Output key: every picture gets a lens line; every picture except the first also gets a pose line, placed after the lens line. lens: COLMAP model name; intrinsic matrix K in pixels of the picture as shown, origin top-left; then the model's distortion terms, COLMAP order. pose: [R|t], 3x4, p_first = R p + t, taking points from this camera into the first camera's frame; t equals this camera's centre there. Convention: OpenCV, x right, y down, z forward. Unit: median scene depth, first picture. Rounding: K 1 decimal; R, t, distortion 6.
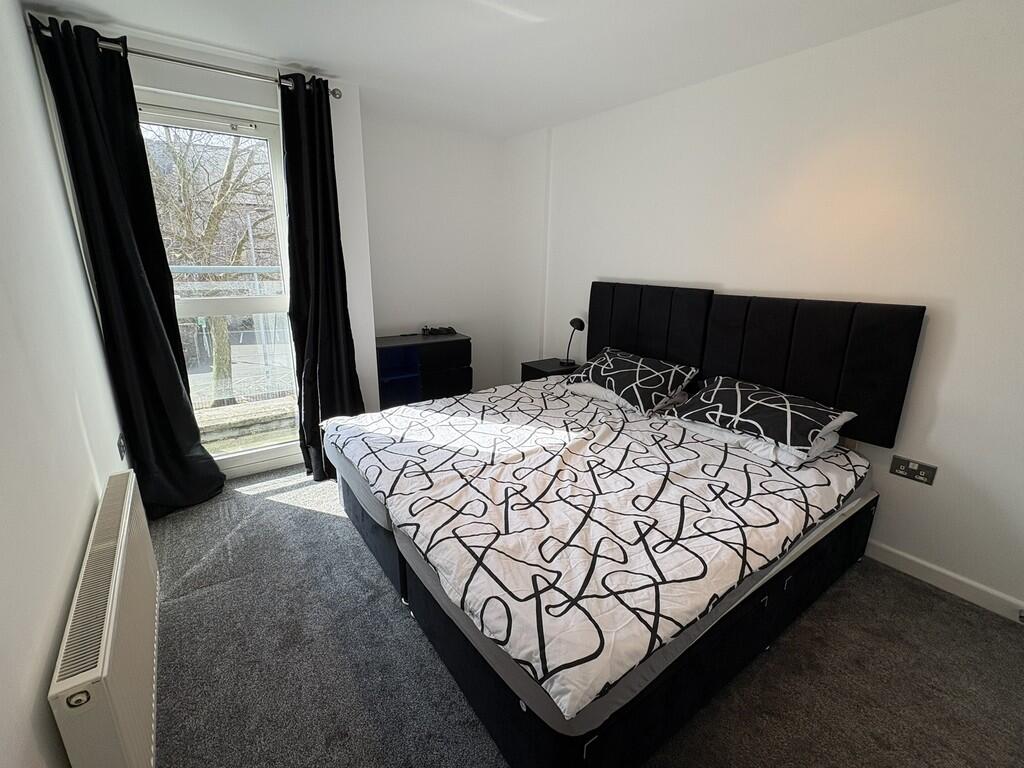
lens RADIAL K [[459.7, 0, 512.0], [0, 459.7, 384.0], [0, 0, 1]] dist [0.001139, 0.000120]
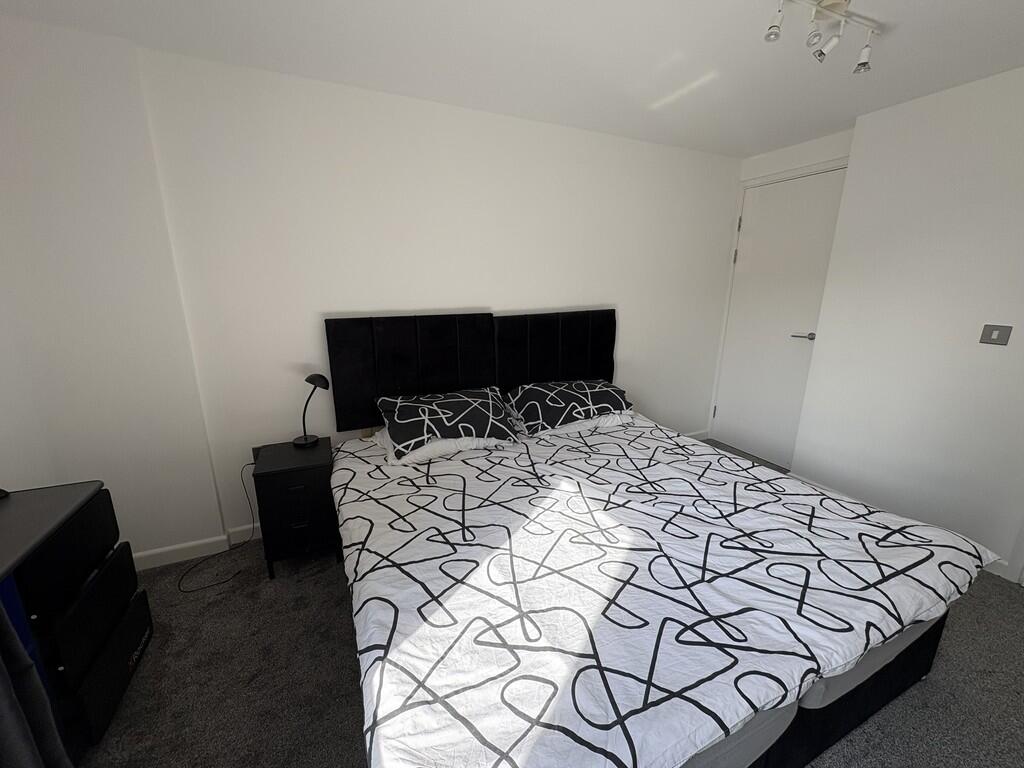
lens RADIAL K [[407.2, 0, 512.0], [0, 407.2, 384.0], [0, 0, 1]] dist [-0.001305, -0.000078]
pose [[0.180910, -0.256274, 0.949524, -0.503251], [0.264707, 0.942515, 0.203949, -0.227533], [-0.947207, 0.214449, 0.238348, 0.755844]]
